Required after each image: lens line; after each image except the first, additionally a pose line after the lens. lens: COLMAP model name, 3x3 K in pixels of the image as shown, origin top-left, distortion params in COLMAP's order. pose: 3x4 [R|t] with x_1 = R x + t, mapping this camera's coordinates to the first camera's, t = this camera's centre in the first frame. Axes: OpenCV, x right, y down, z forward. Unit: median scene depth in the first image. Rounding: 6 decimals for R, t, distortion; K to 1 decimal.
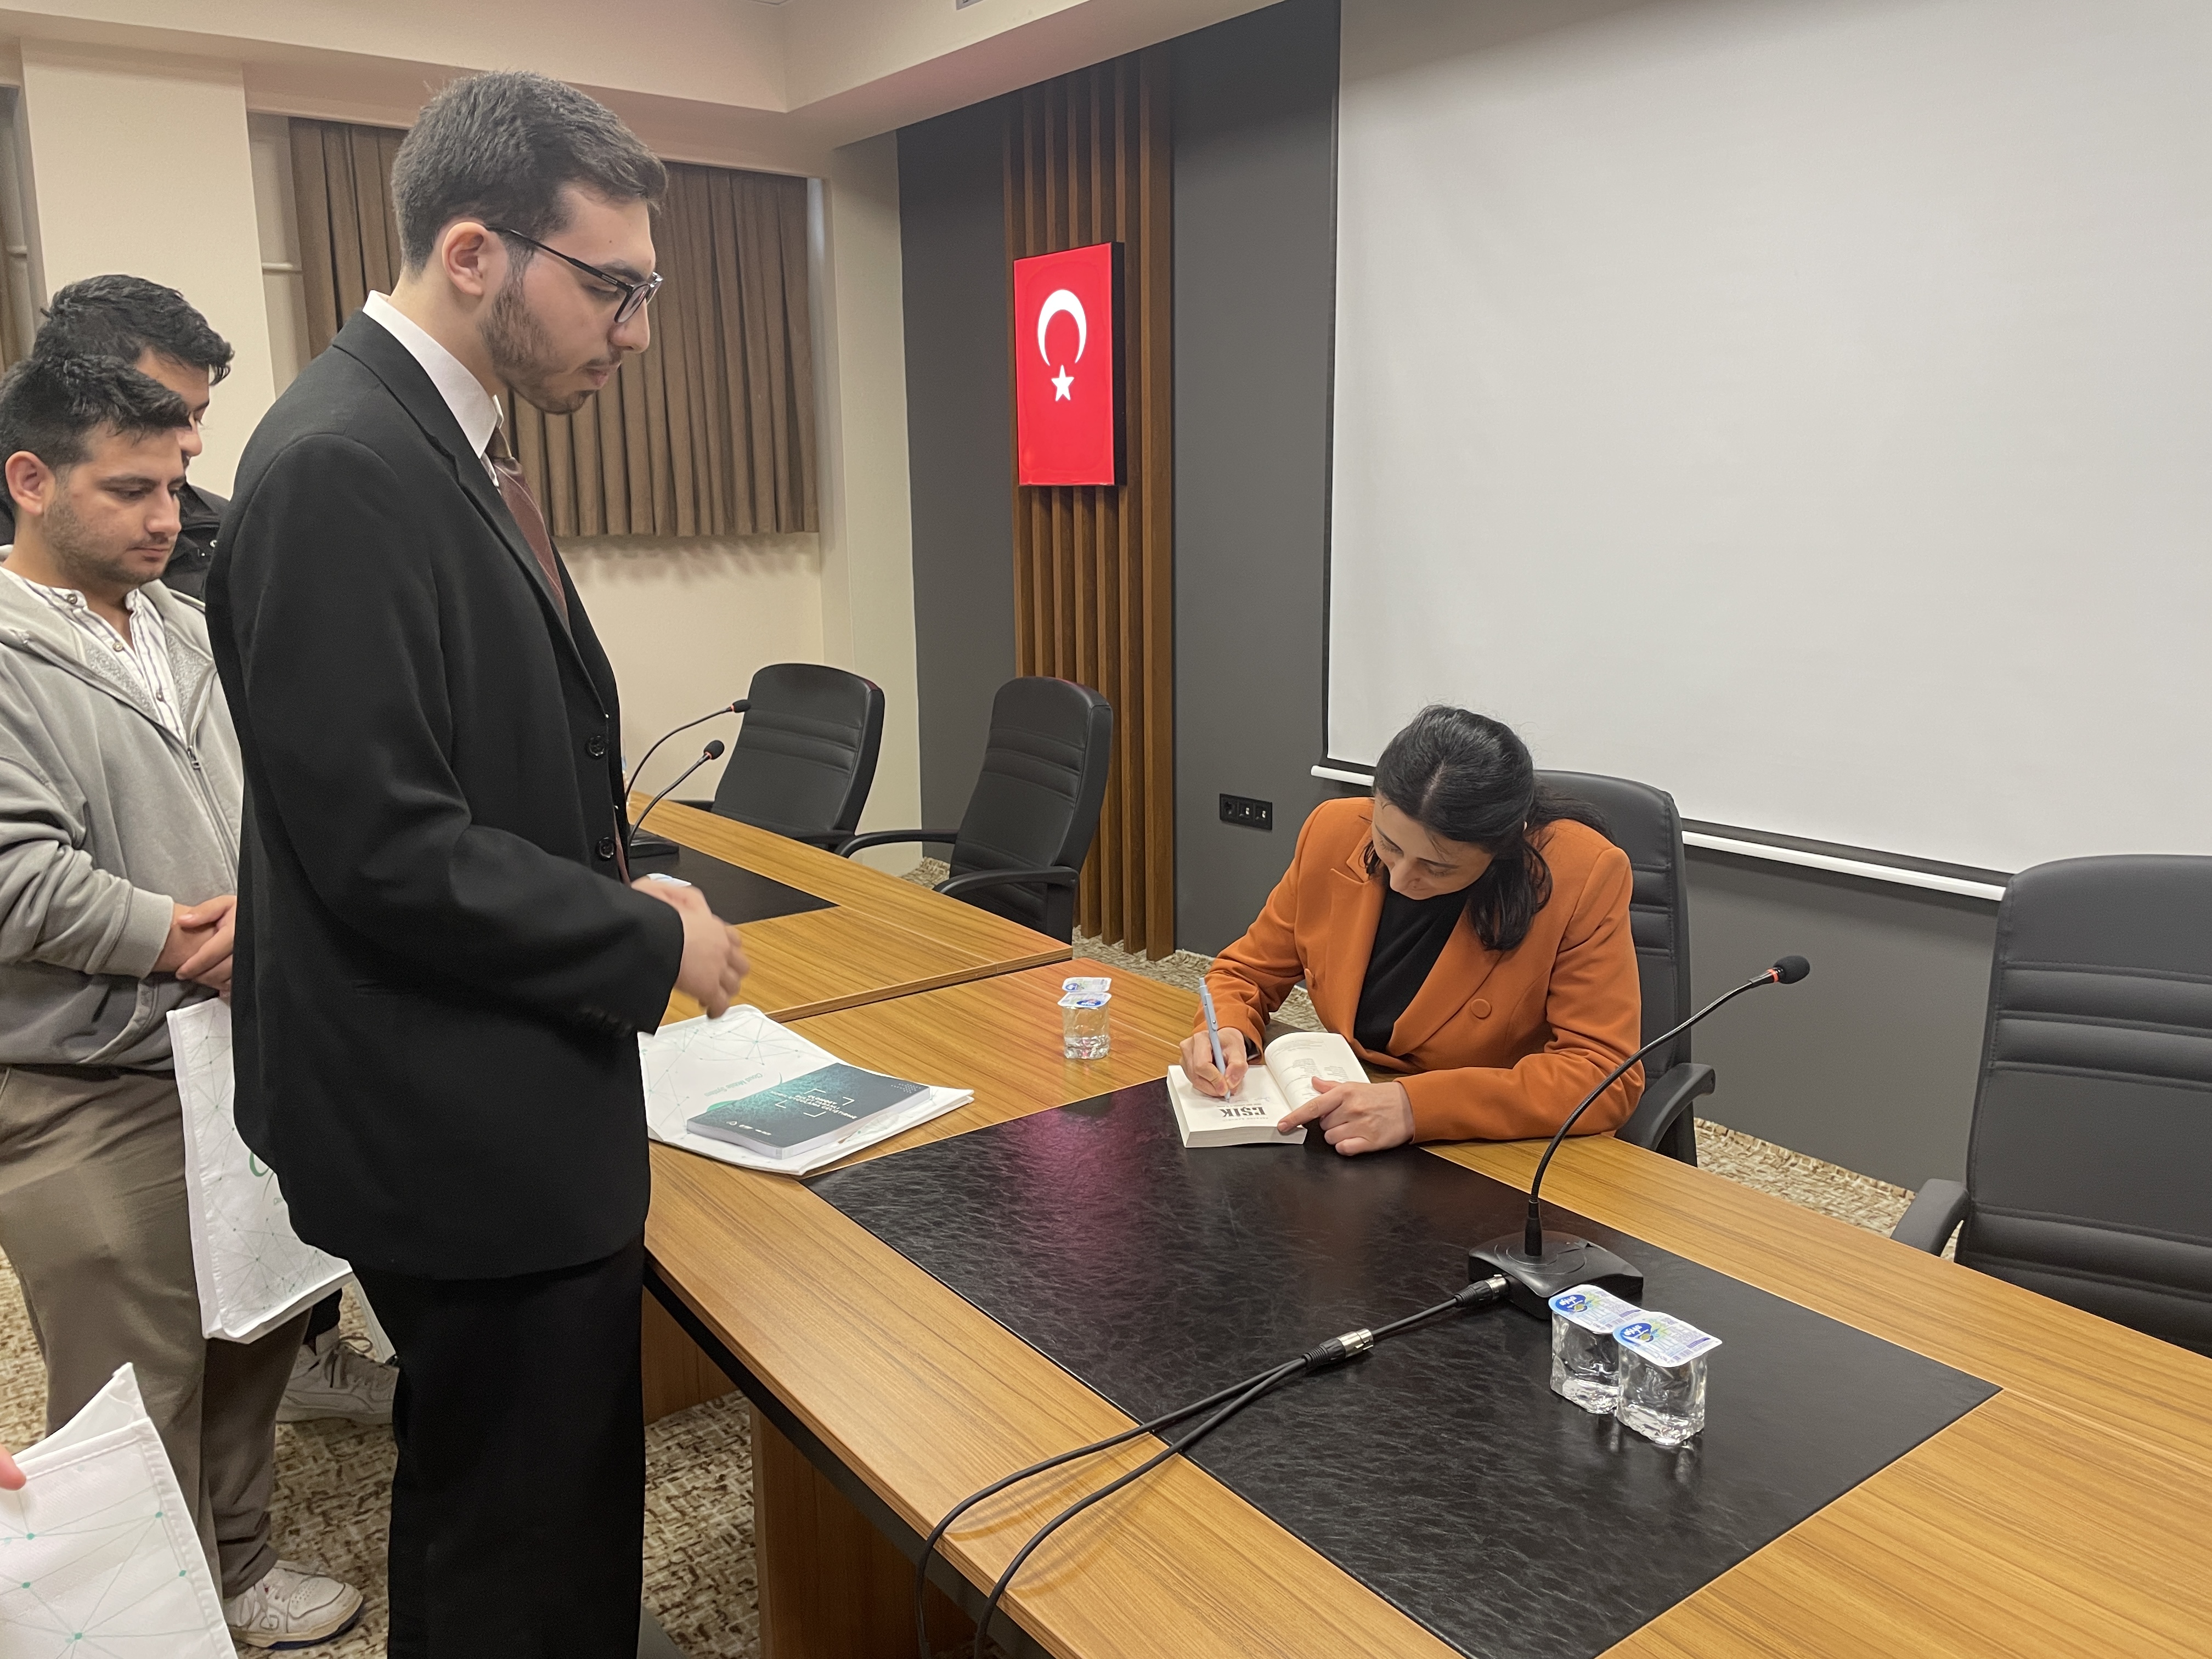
lens RADIAL K [[1667.6, 0, 1103.1], [0, 1667.6, 824.3], [0, 0, 1]] dist [0.077238, -0.094448]
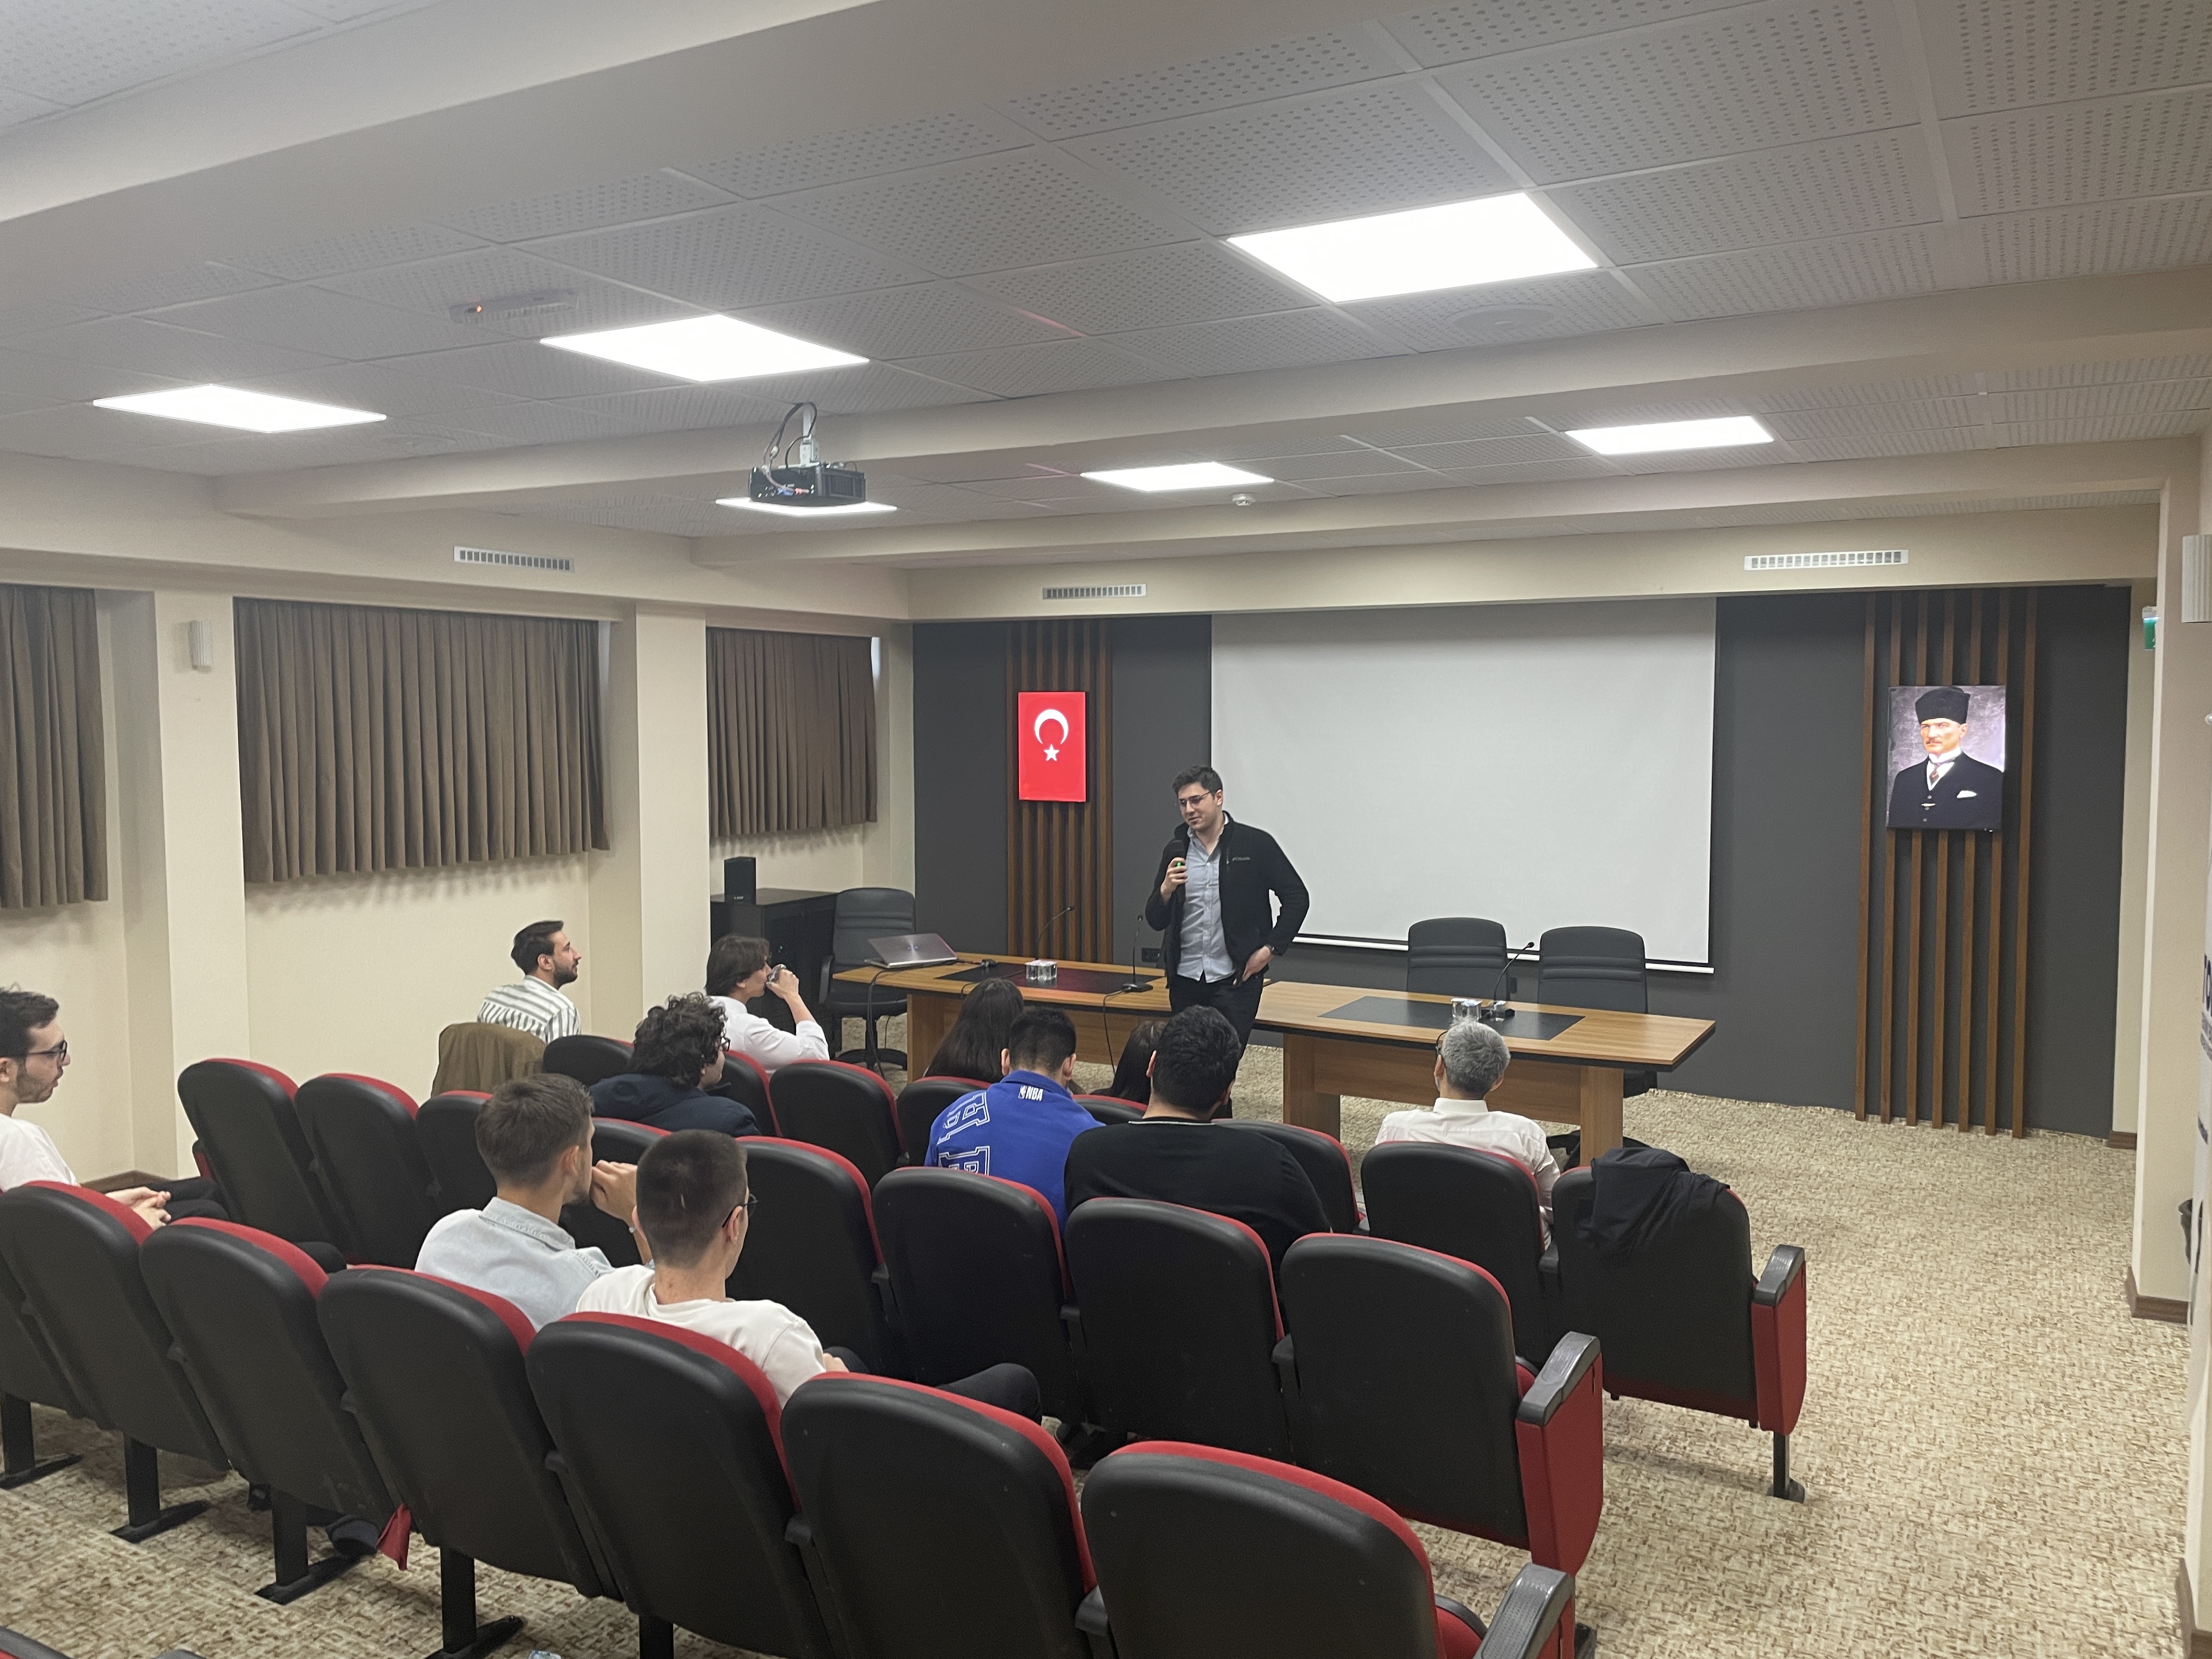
lens RADIAL K [[1667.6, 0, 1095.1], [0, 1667.6, 816.0], [0, 0, 1]] dist [0.077238, -0.094448]
pose [[0.917841, -0.018400, 0.396521, -0.779582], [0.071528, 0.990240, -0.119617, 0.061017], [-0.390450, 0.138152, 0.910200, -0.861516]]
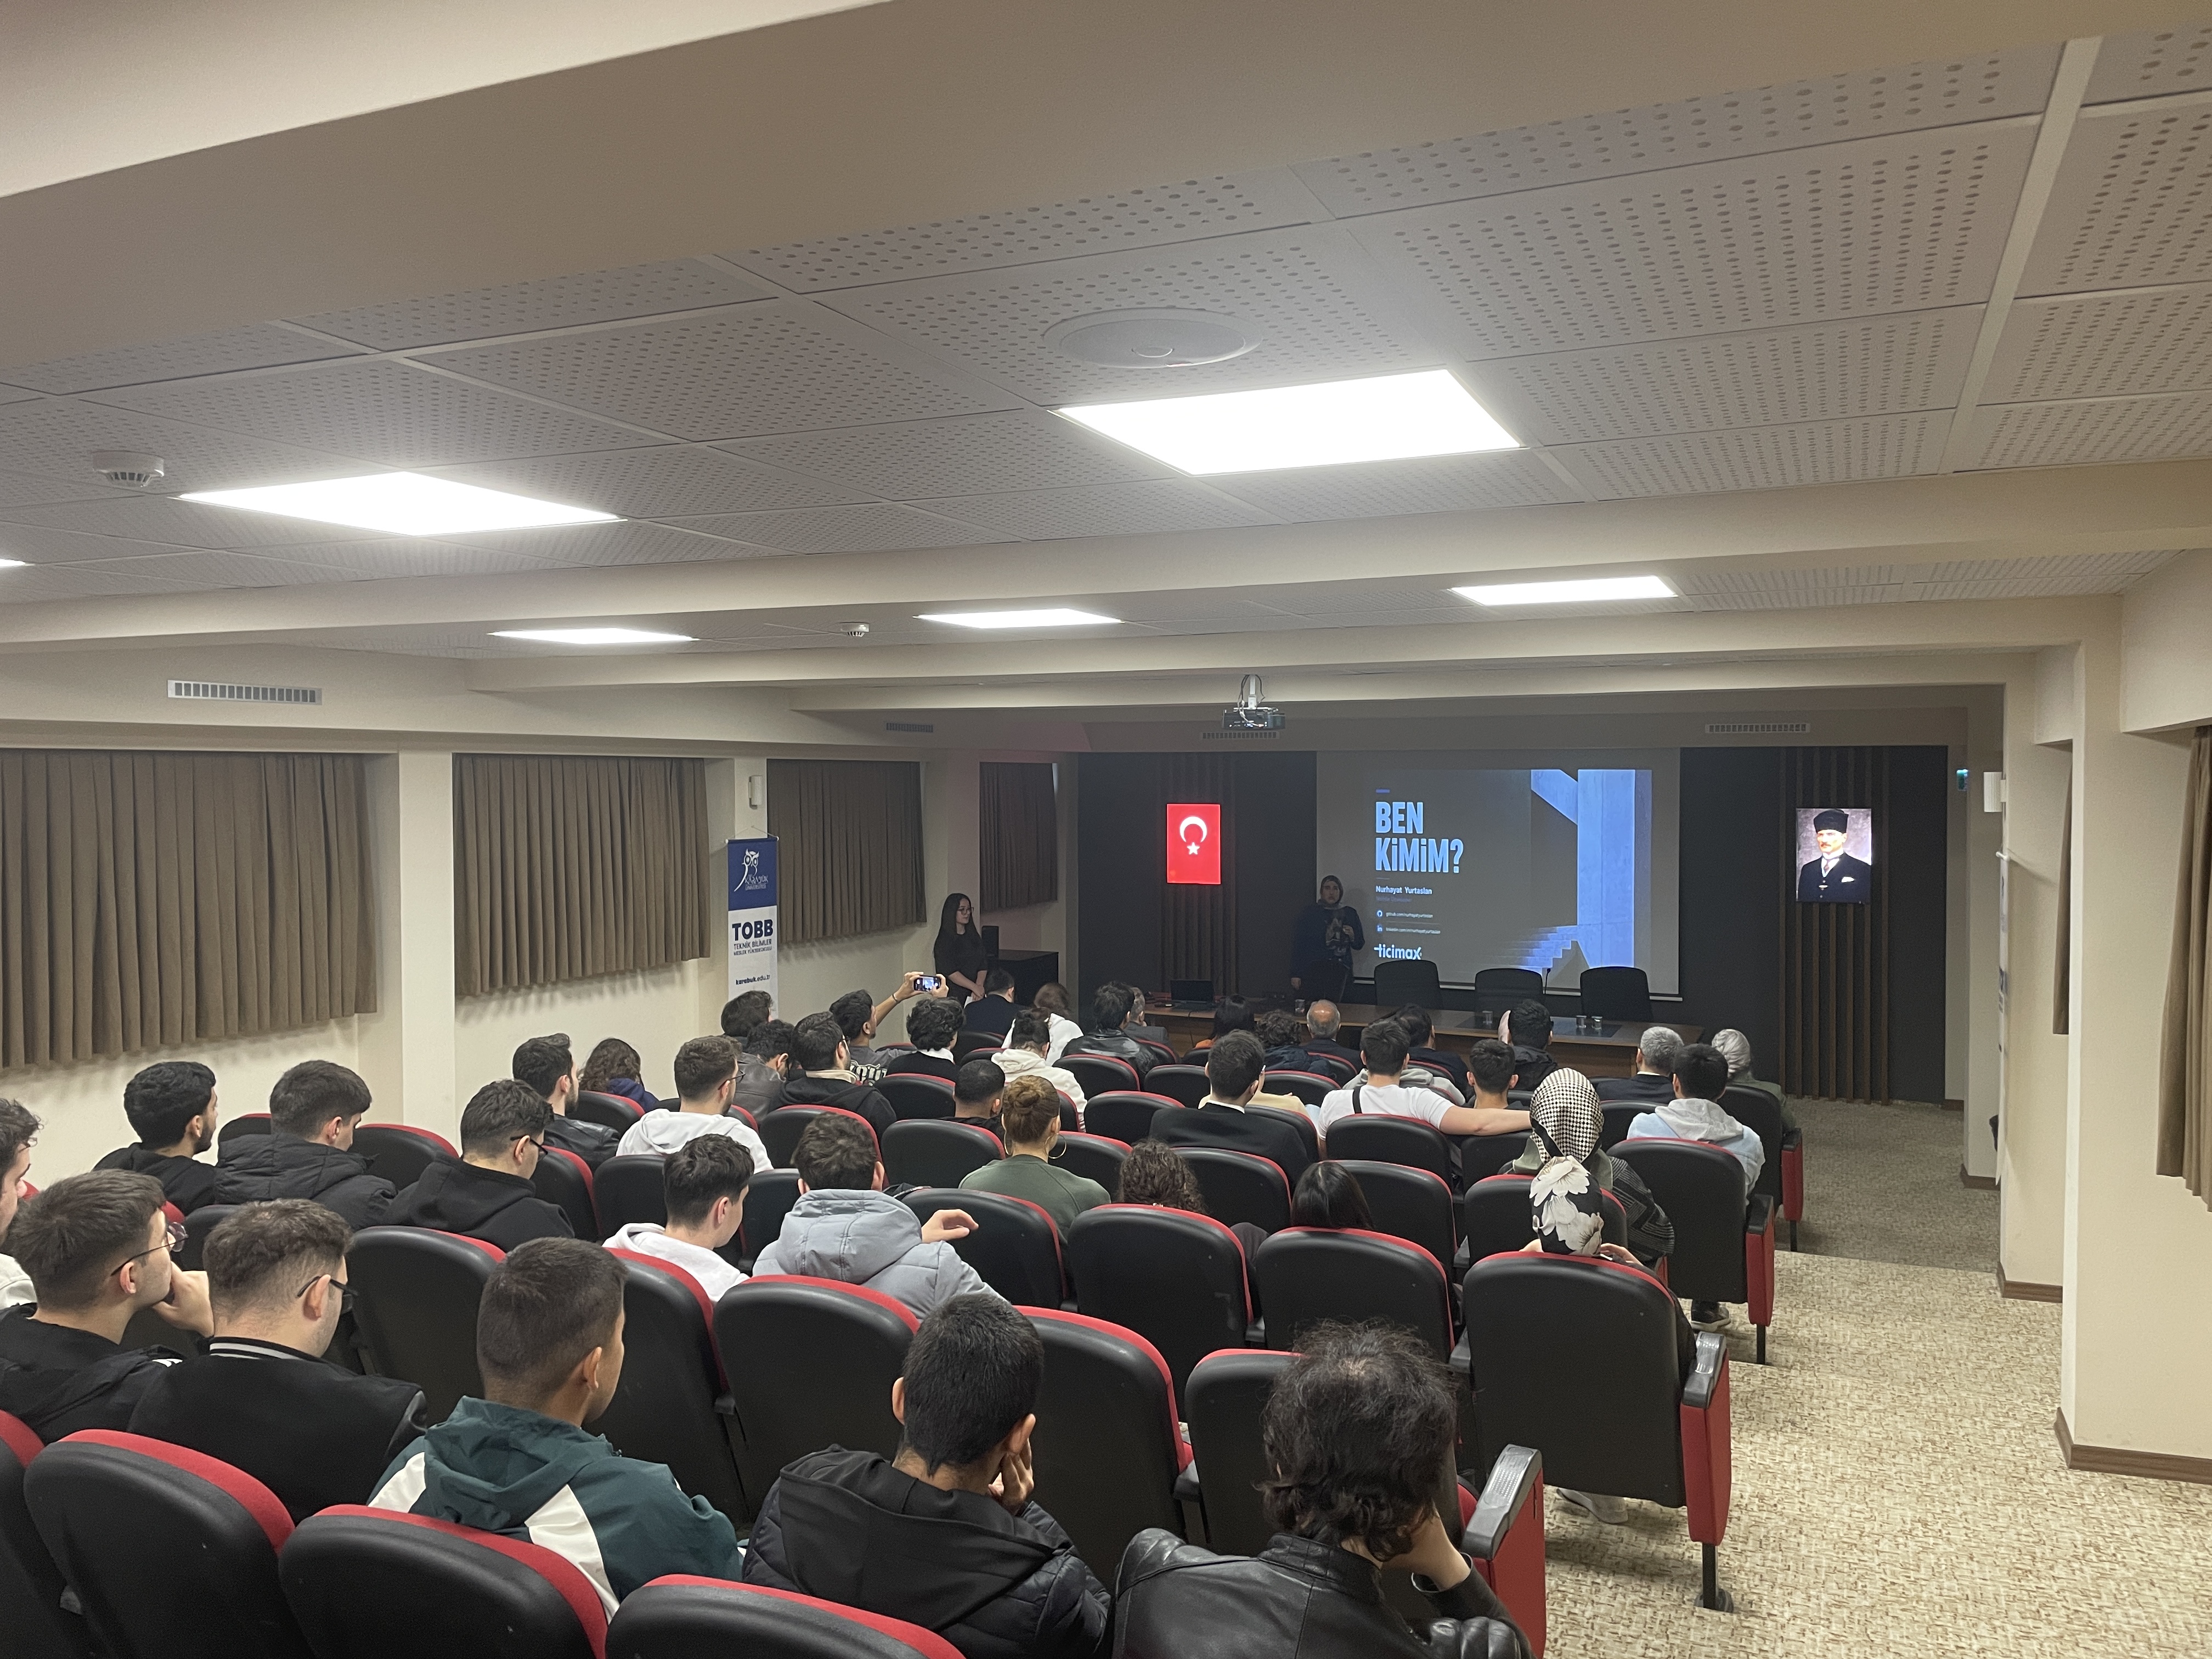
lens RADIAL K [[1667.6, 0, 1091.2], [0, 1667.6, 826.5], [0, 0, 1]] dist [0.077238, -0.094448]
pose [[0.879166, -0.007417, 0.476458, -1.488855], [0.087893, 0.985247, -0.146843, 0.093711], [-0.468340, 0.170977, 0.866848, -1.330623]]
